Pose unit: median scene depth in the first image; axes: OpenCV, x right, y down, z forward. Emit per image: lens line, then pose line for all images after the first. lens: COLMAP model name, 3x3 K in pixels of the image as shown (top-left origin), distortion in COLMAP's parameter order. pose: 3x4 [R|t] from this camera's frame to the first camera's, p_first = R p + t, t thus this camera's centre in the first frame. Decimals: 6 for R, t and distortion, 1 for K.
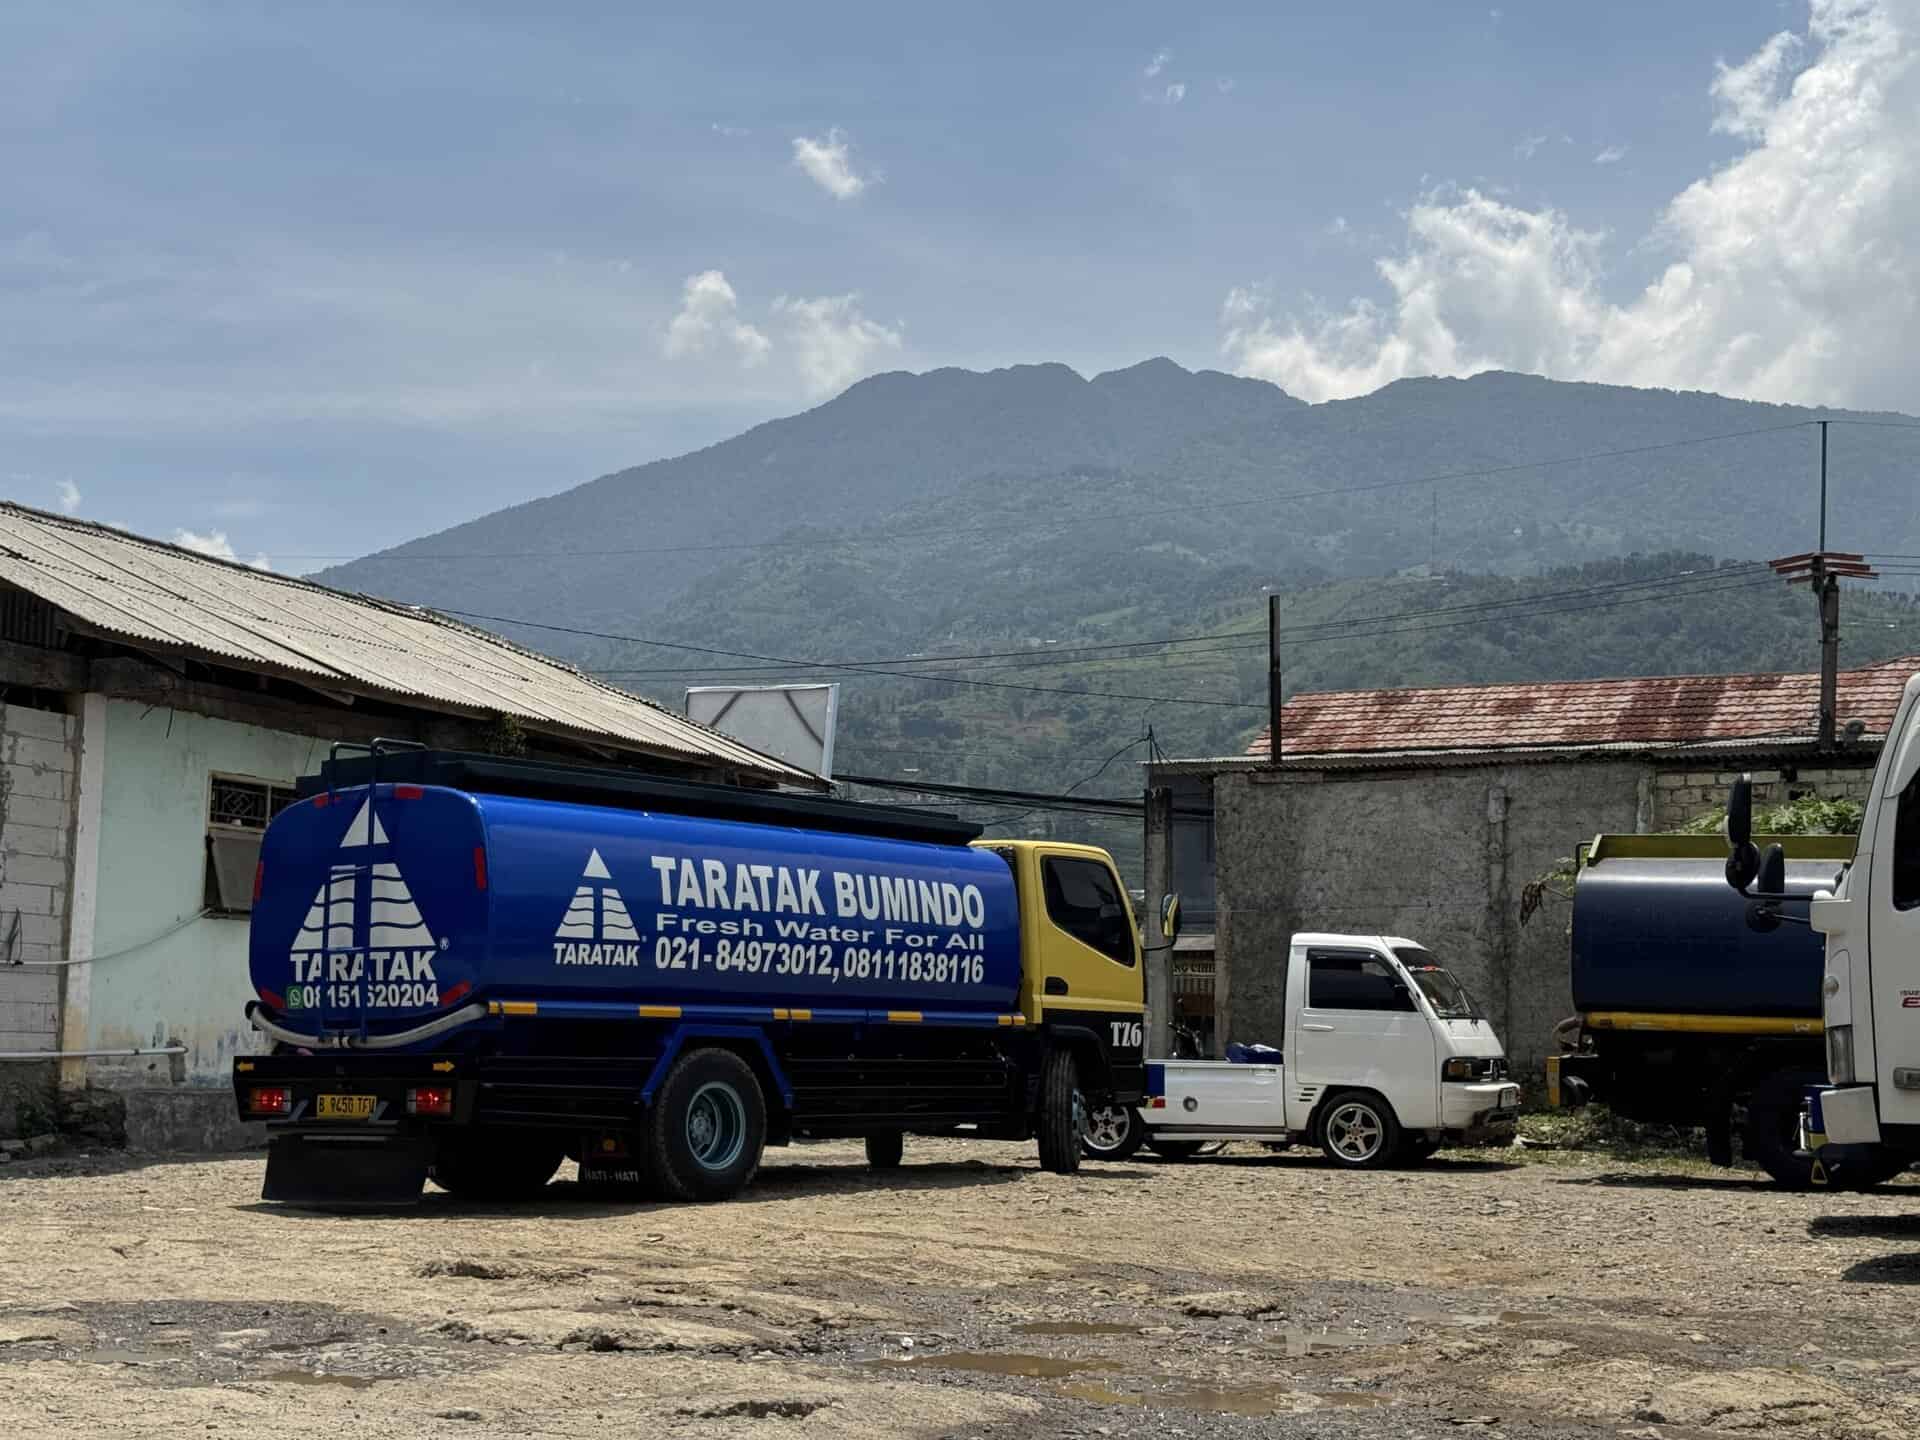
lens RADIAL K [[2666.3, 0, 964.3], [0, 2666.3, 725.4], [0, 0, 1]] dist [0.129959, -0.058499]
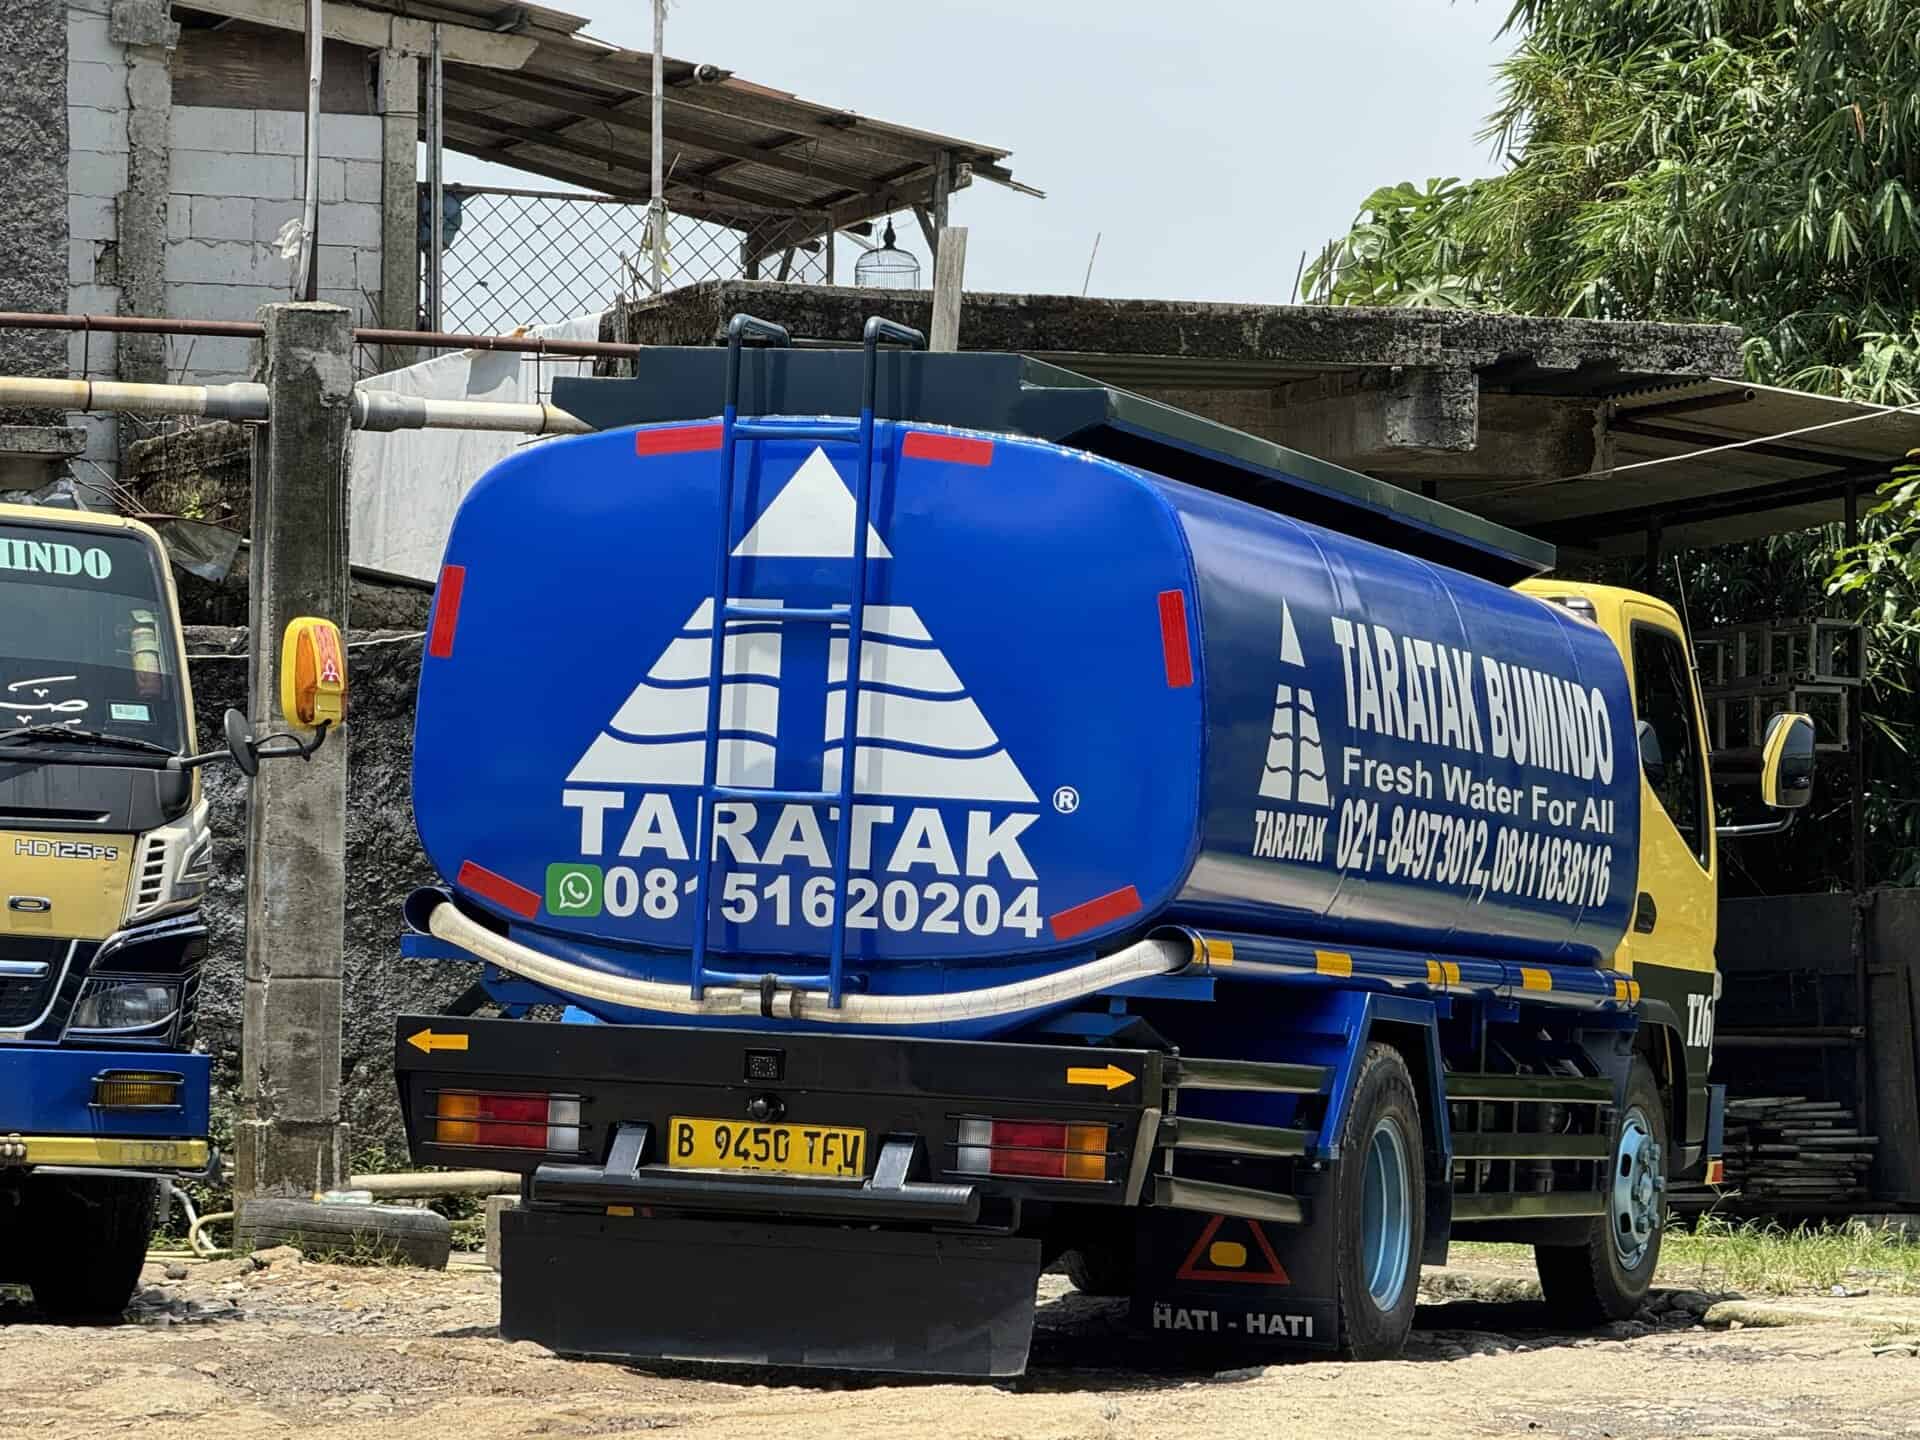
lens RADIAL K [[6926.3, 0, 960.0], [0, 6926.3, 720.0], [0, 0, 1]] dist [0.272941, 1.362646]
pose [[0.937627, 0.057576, 0.342842, -0.581538], [-0.089438, 0.992946, 0.077847, -0.018795], [-0.335941, -0.103654, 0.936162, -0.063861]]
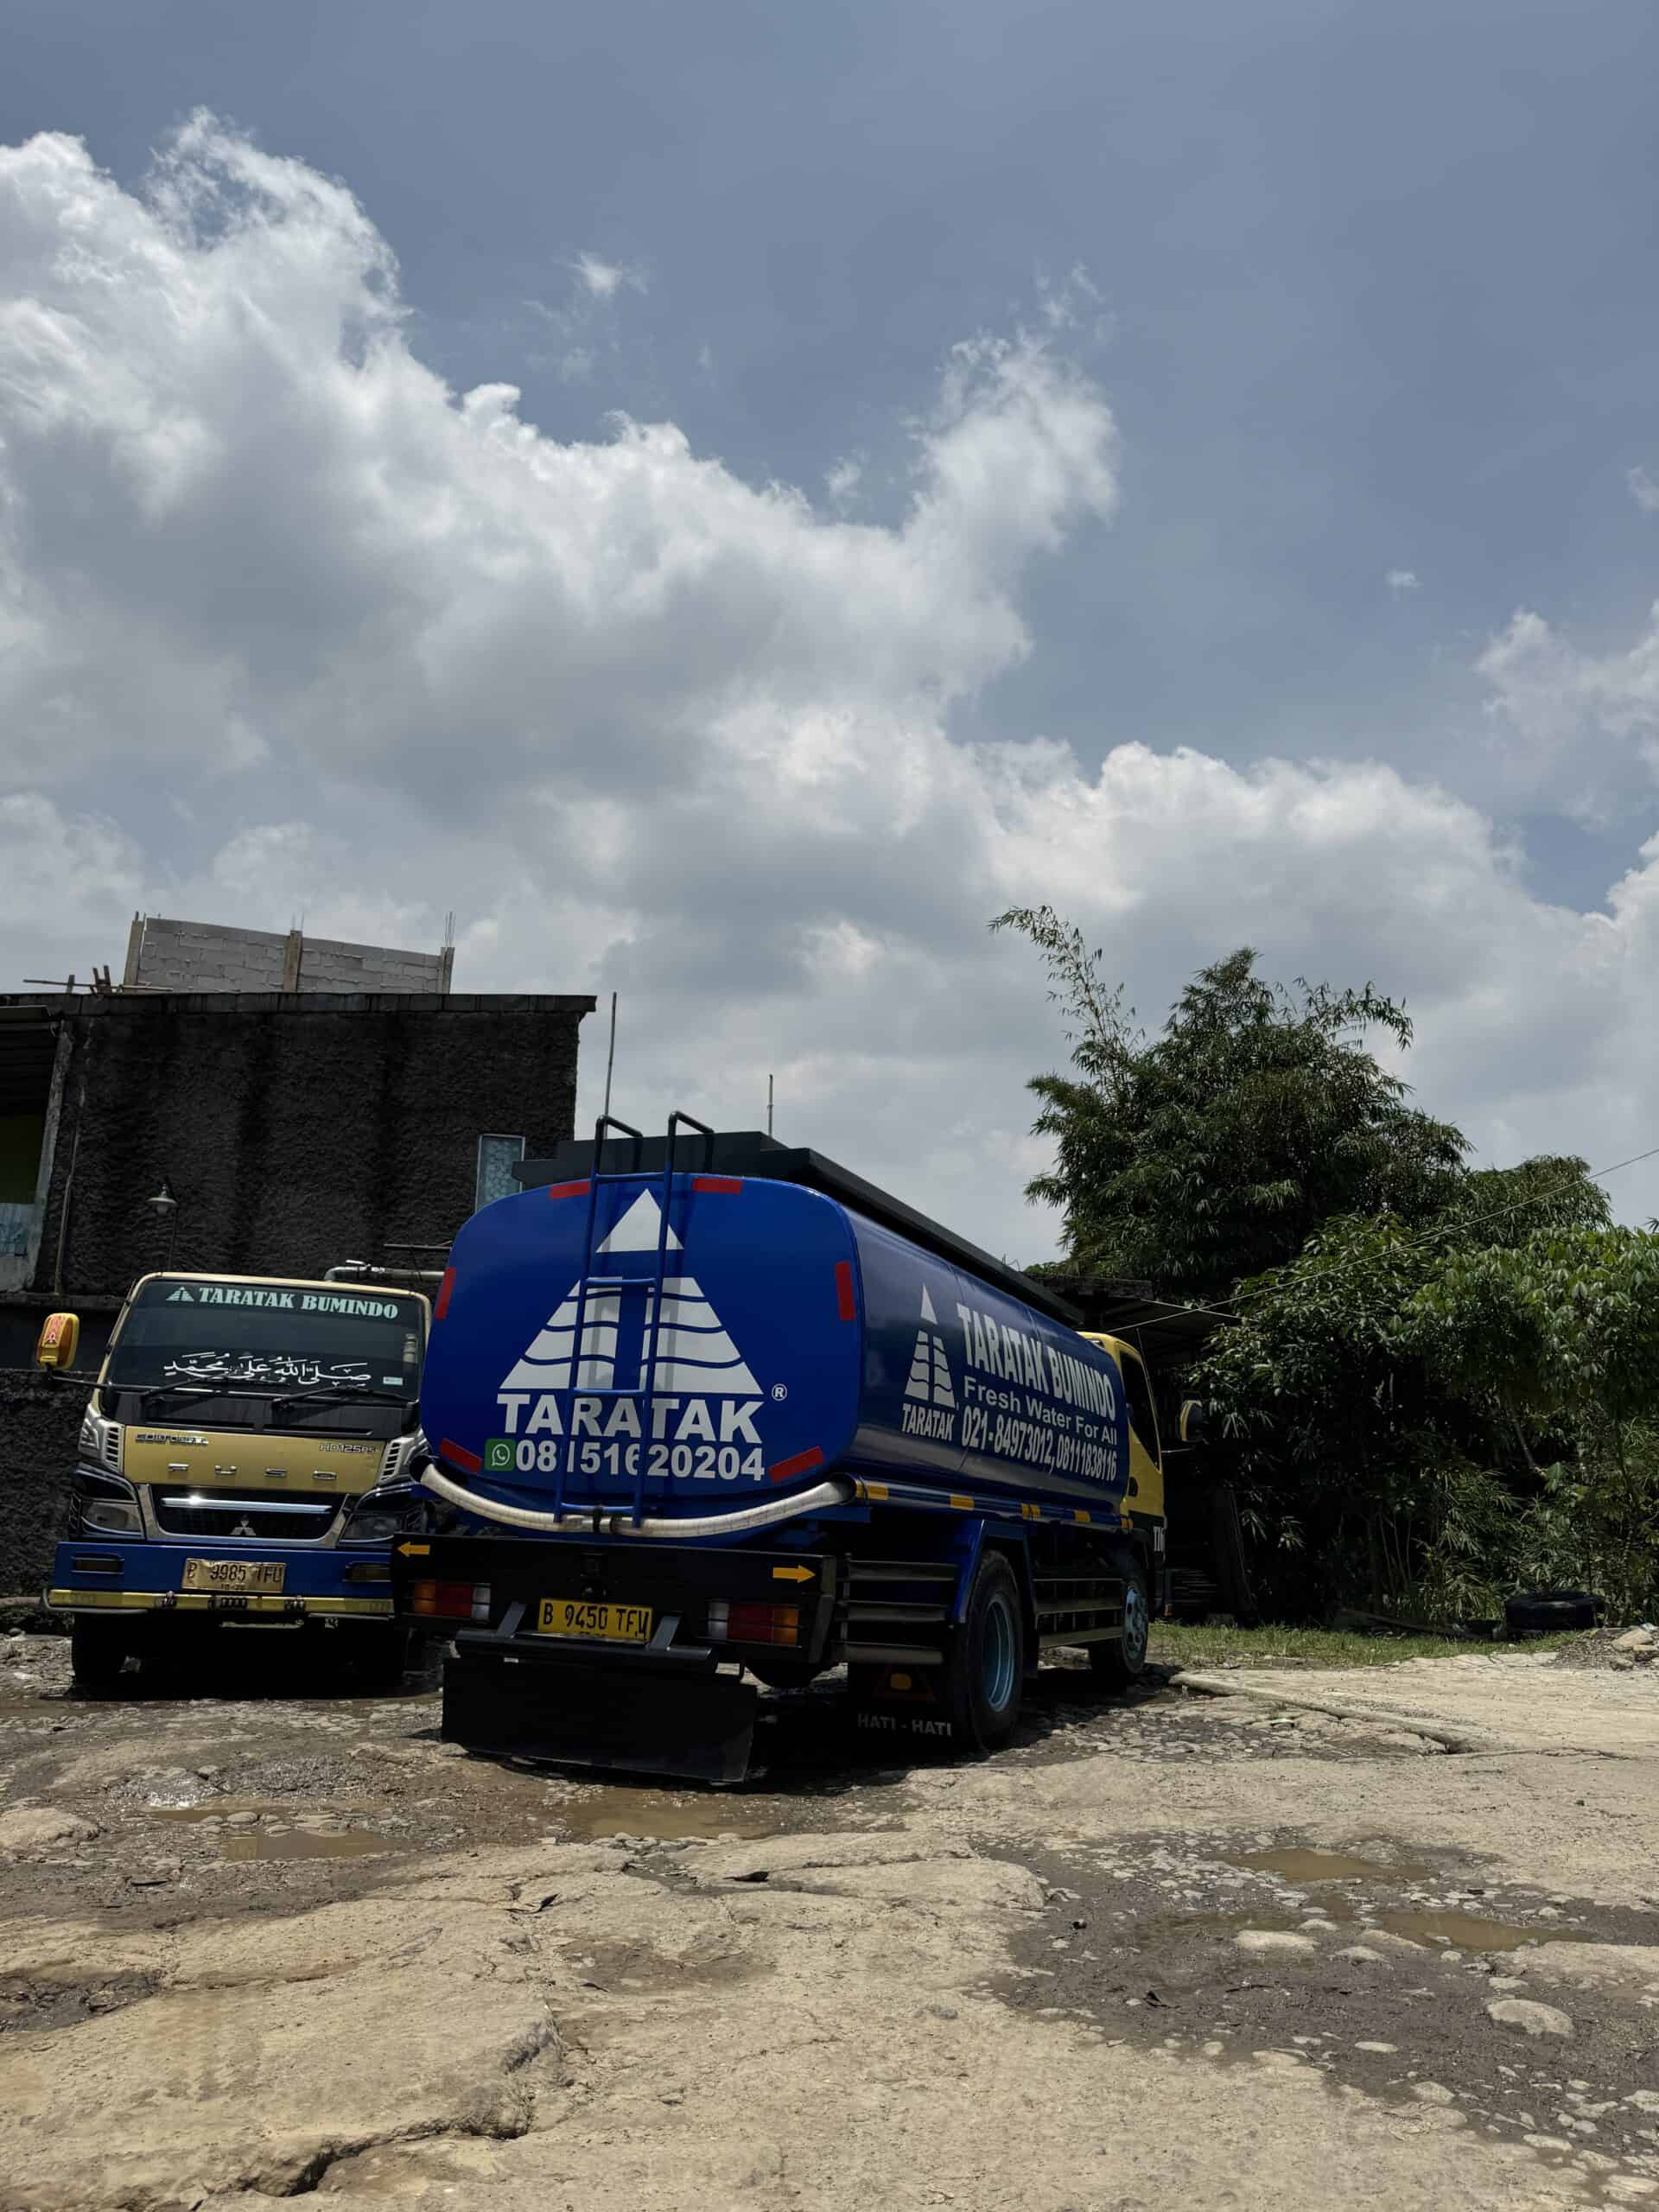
lens RADIAL K [[1533.1, 0, 832.4], [0, 1533.1, 1112.7], [0, 0, 1]] dist [0.178699, -0.387914]
pose [[0.961508, 0.116619, 0.248800, -0.281125], [-0.084107, 0.986917, -0.137555, 0.060567], [-0.261587, 0.111334, 0.958737, 0.567994]]
